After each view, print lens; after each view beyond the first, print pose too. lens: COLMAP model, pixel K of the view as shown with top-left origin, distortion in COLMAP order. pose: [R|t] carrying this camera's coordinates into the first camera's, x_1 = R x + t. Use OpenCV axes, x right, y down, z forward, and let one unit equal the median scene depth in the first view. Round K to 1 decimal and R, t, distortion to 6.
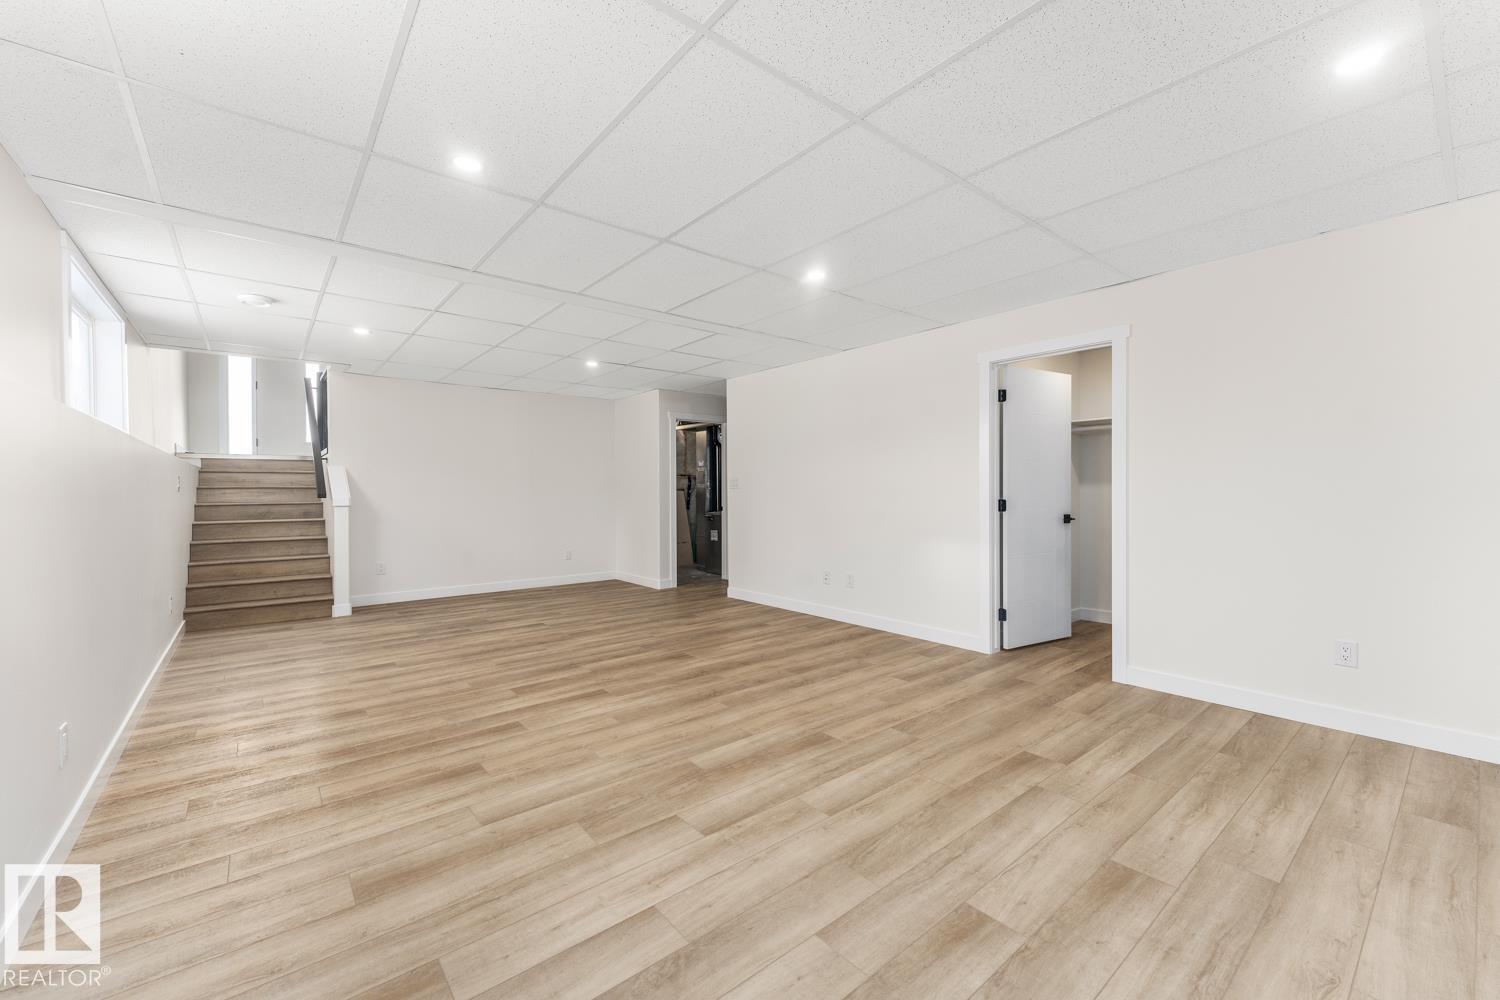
lens RADIAL K [[606.4, 0, 746.5], [0, 606.4, 475.0], [0, 0, 1]] dist [0.001640, 0.000025]
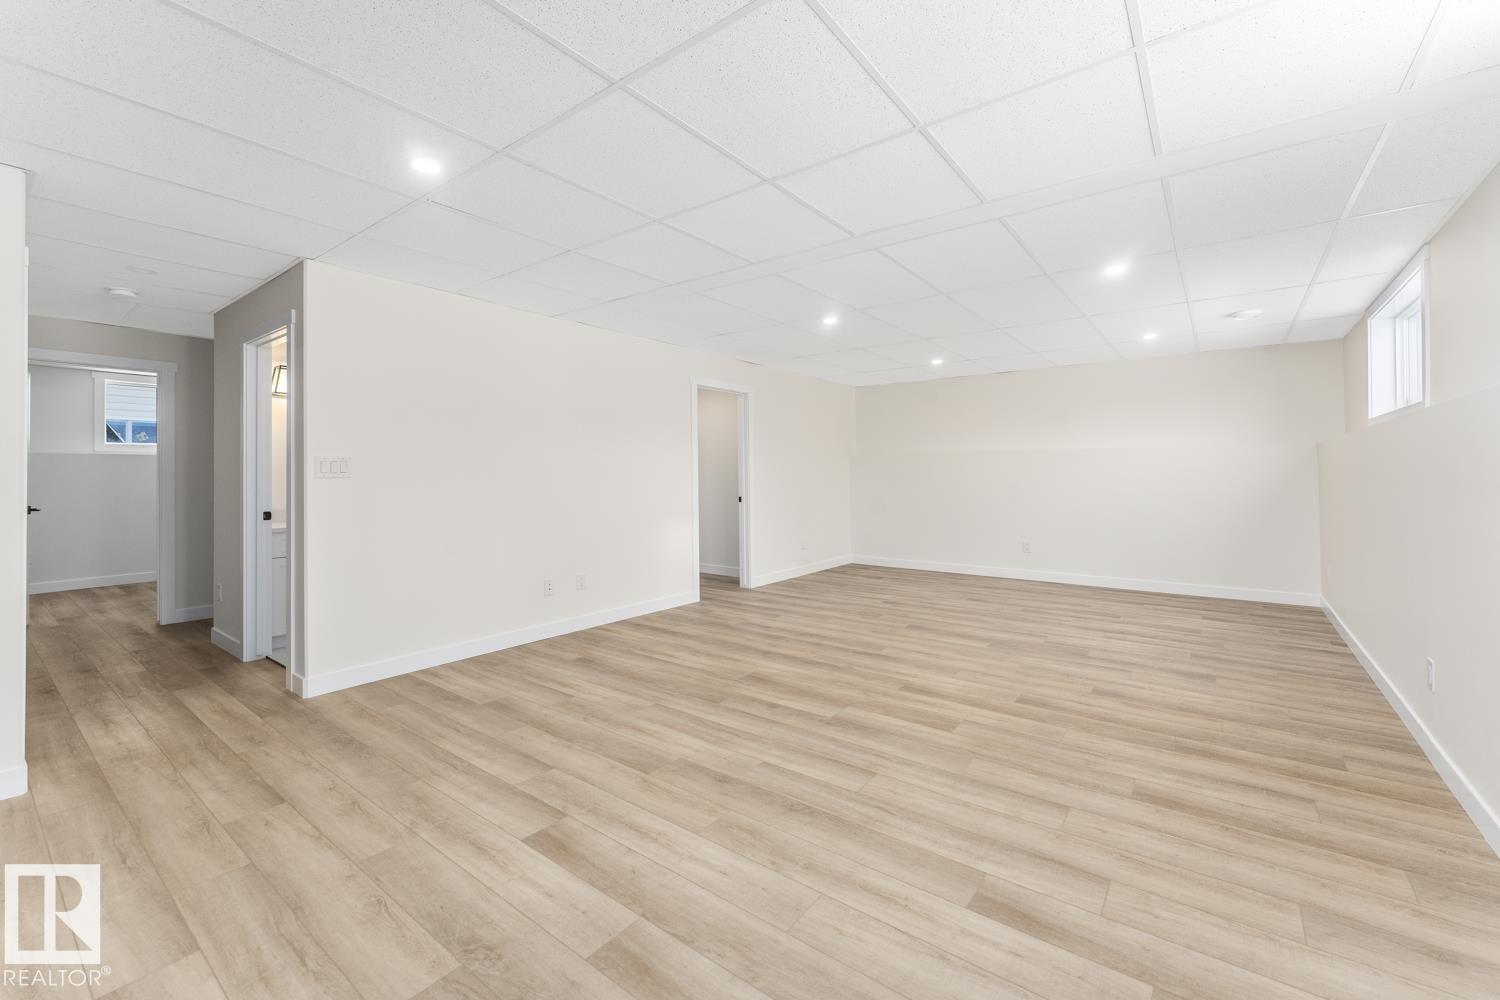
lens RADIAL K [[606.4, 0, 746.5], [0, 606.4, 475.0], [0, 0, 1]] dist [0.001640, 0.000025]
pose [[-0.226453, 0.007671, 0.973992, -1.065788], [-0.018861, 0.999747, -0.012259, 0.040180], [-0.973839, -0.021147, -0.226251, 1.409641]]
